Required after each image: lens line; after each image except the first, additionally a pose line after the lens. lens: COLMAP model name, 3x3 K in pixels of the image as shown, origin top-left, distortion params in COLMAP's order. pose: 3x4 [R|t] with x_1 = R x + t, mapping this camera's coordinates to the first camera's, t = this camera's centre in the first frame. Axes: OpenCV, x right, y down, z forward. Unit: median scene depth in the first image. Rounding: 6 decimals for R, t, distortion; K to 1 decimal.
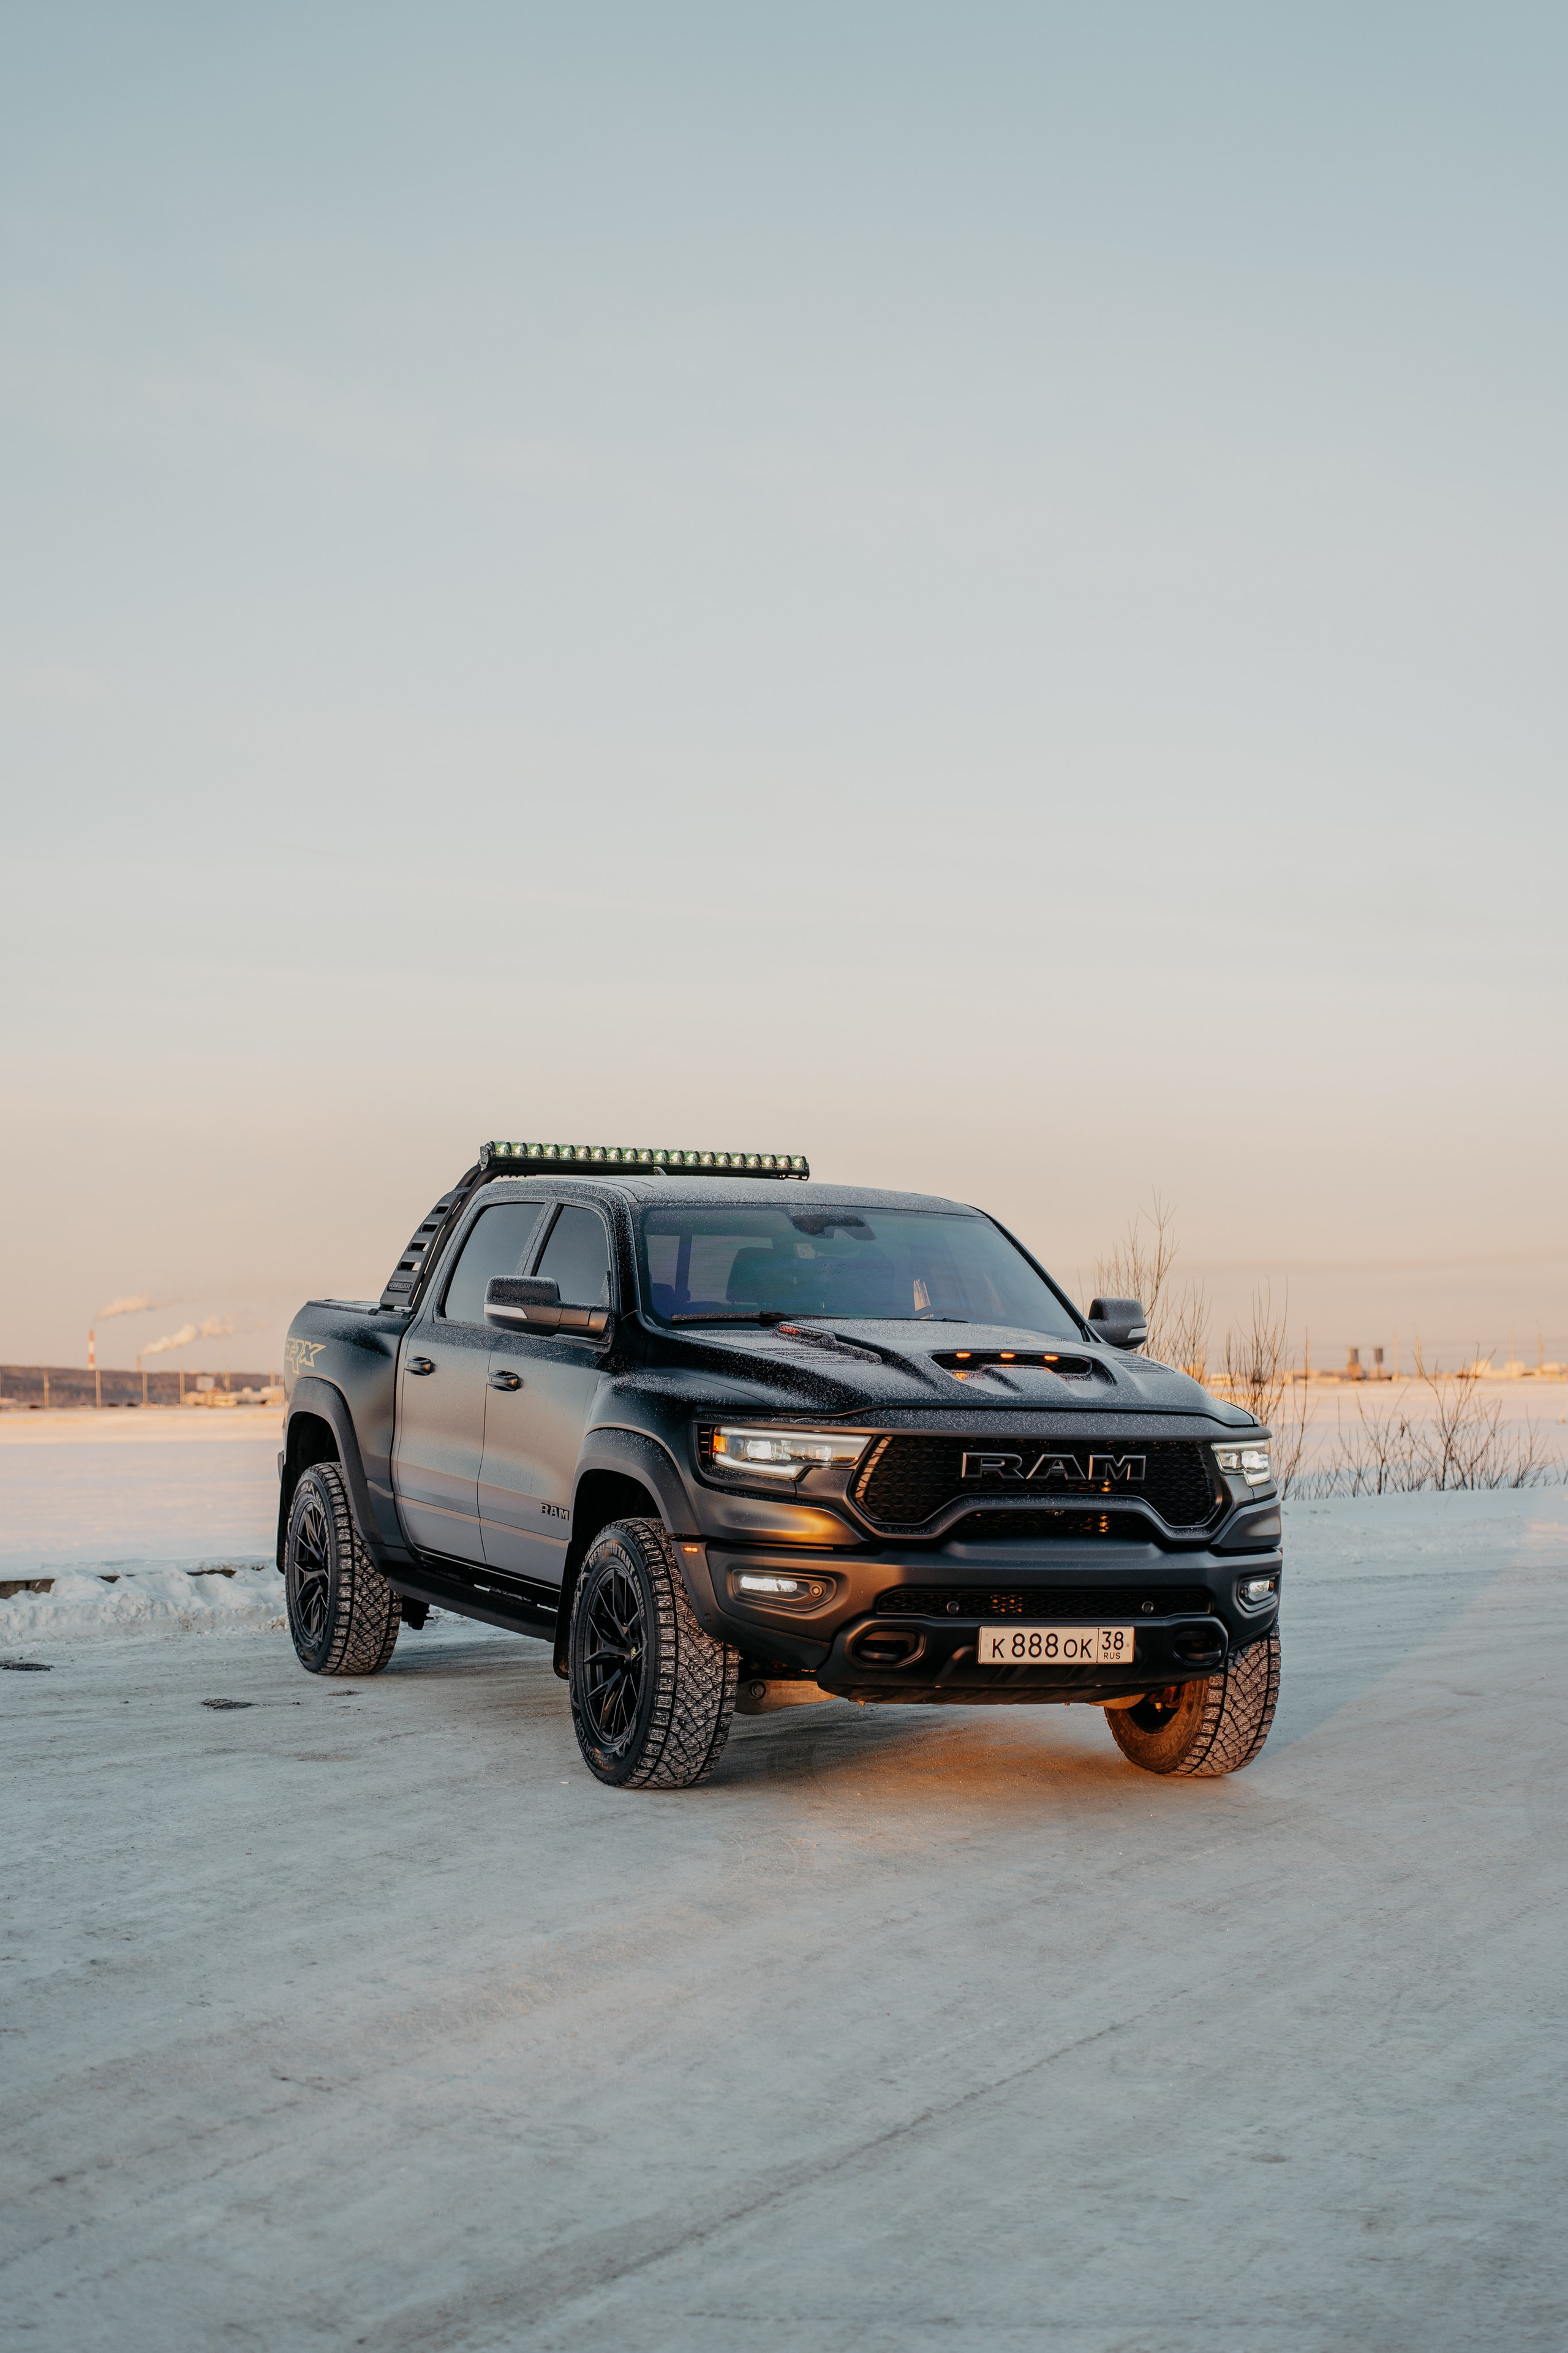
lens RADIAL K [[3963.8, 0, 784.0], [0, 3963.8, 1176.5], [0, 0, 1]] dist [0.035071, 0.058719]
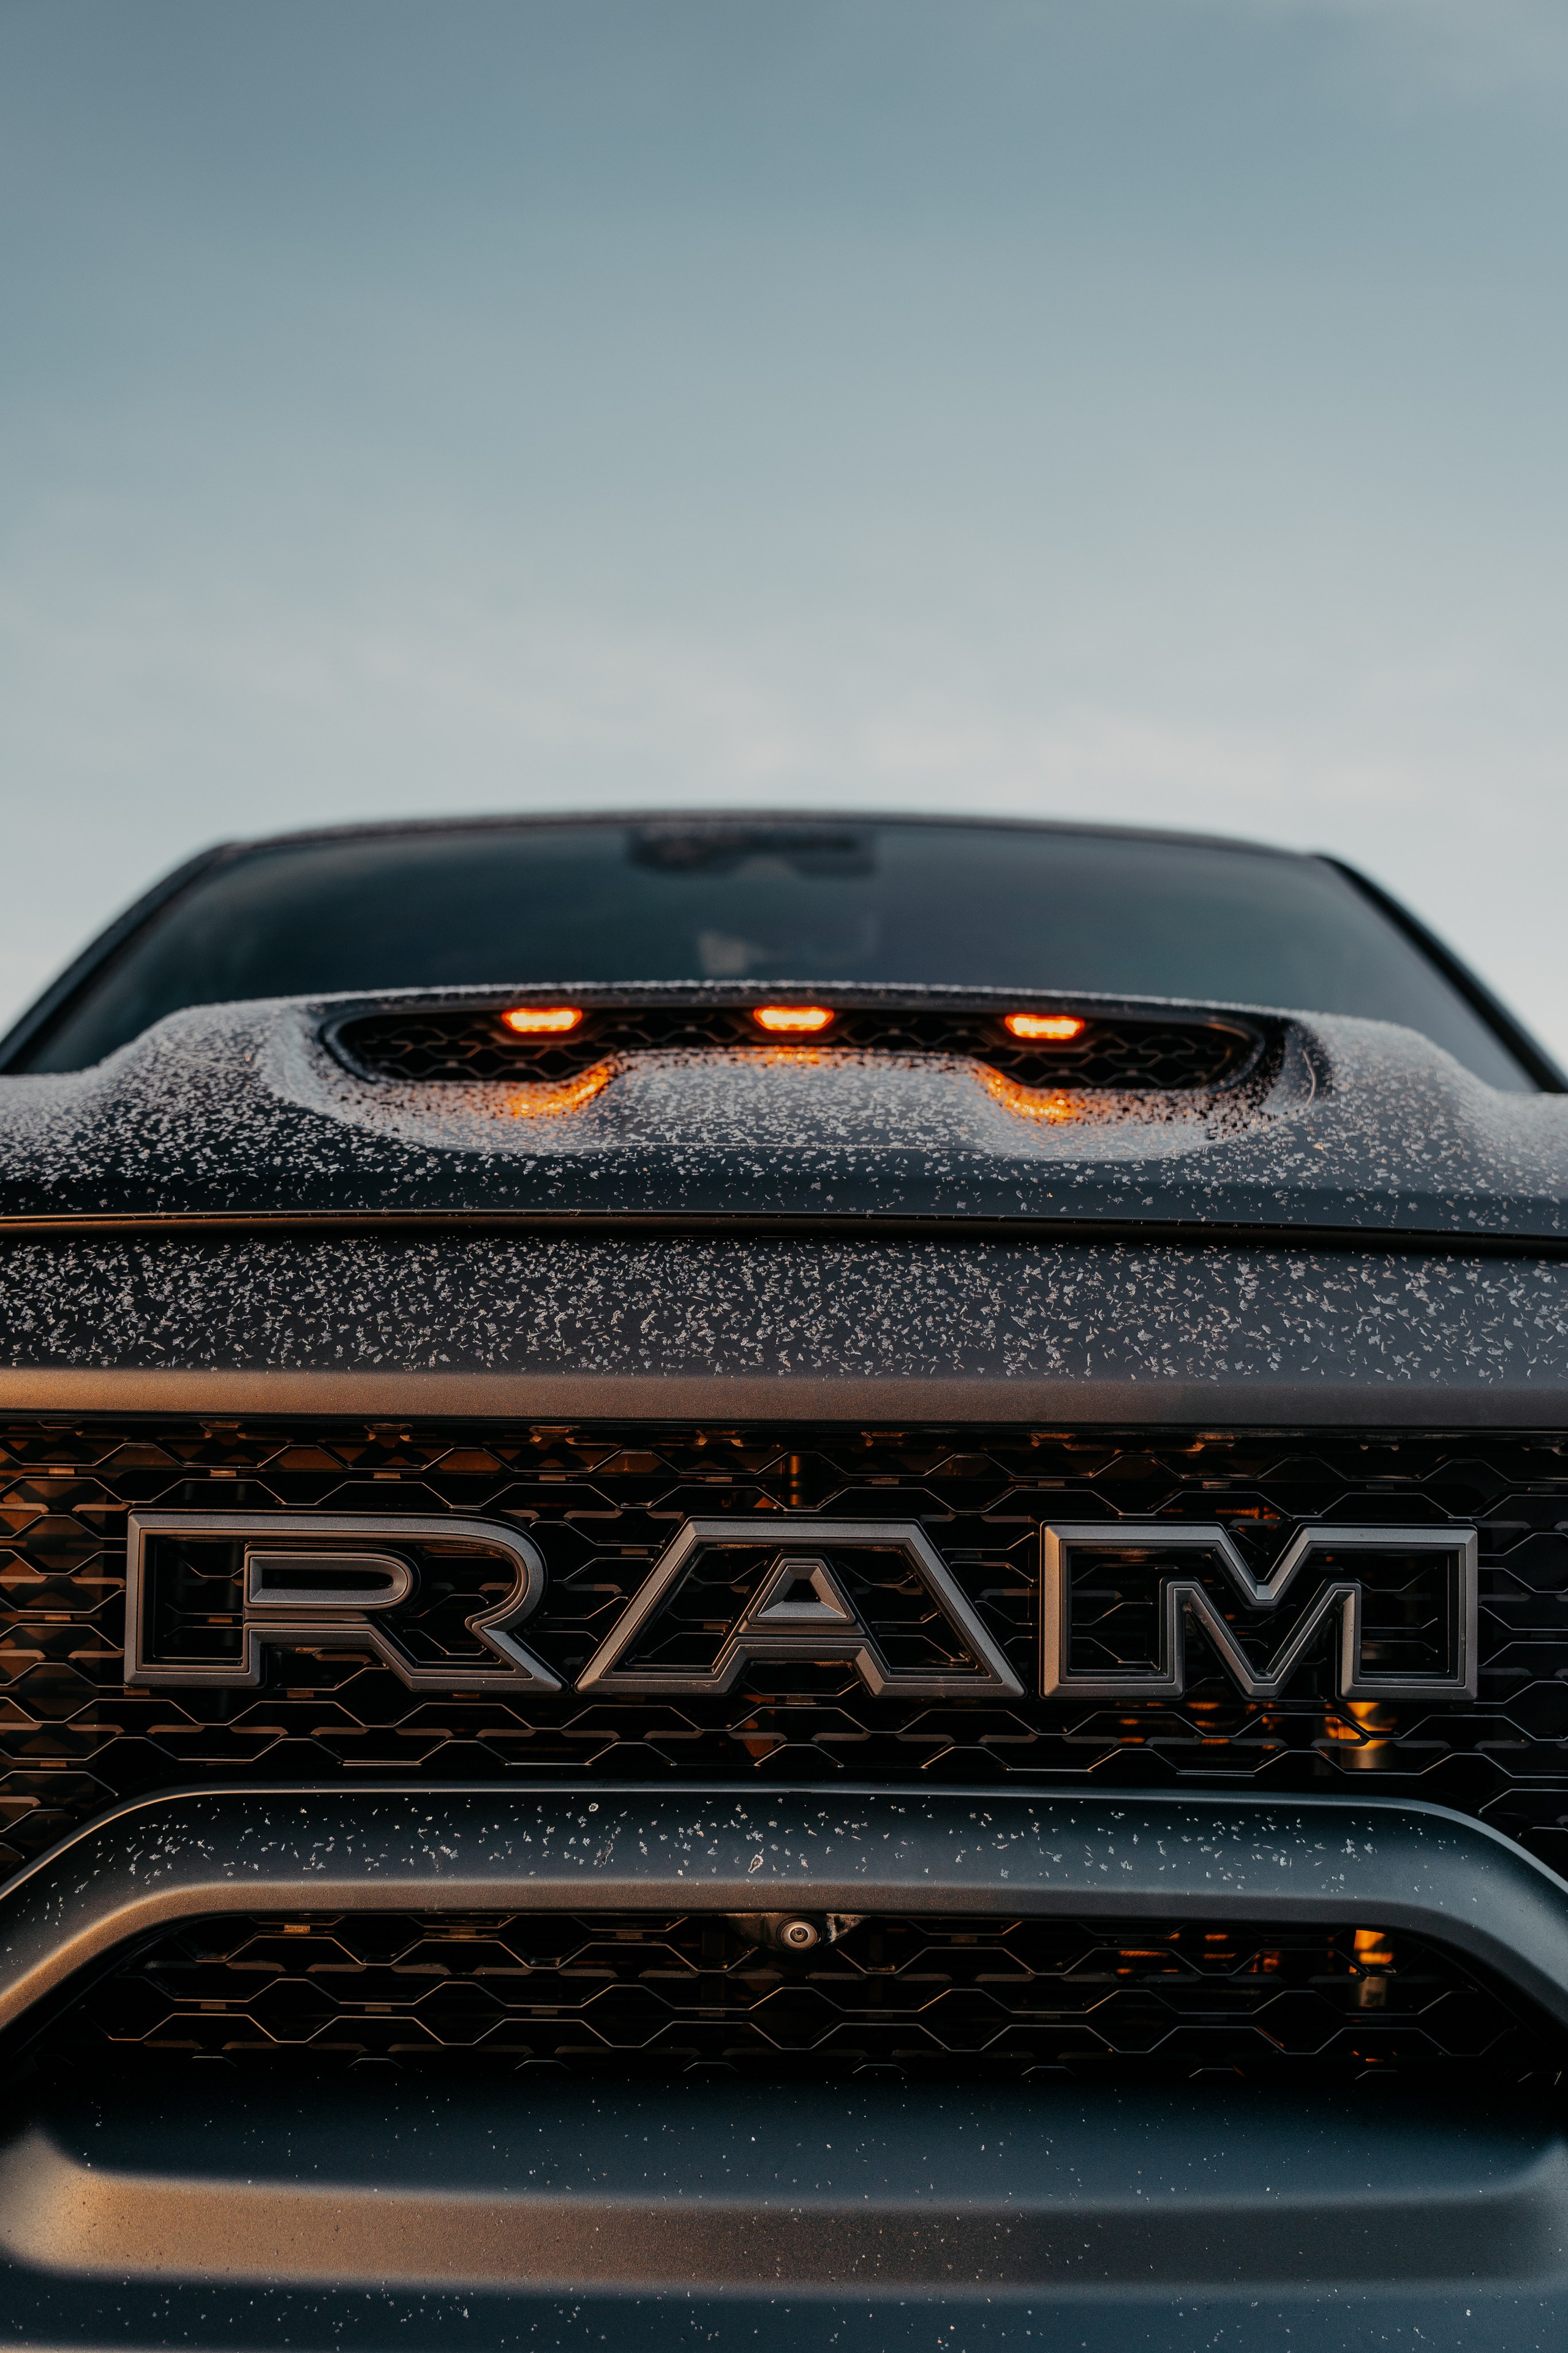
lens RADIAL K [[2461.7, 0, 784.0], [0, 2461.7, 1176.5], [0, 0, 1]] dist [0.008477, 0.343814]
pose [[0.914359, -0.068098, -0.399138, 0.105860], [0.033420, 0.995085, -0.093215, 0.065834], [0.403524, 0.071892, 0.912140, 0.915898]]
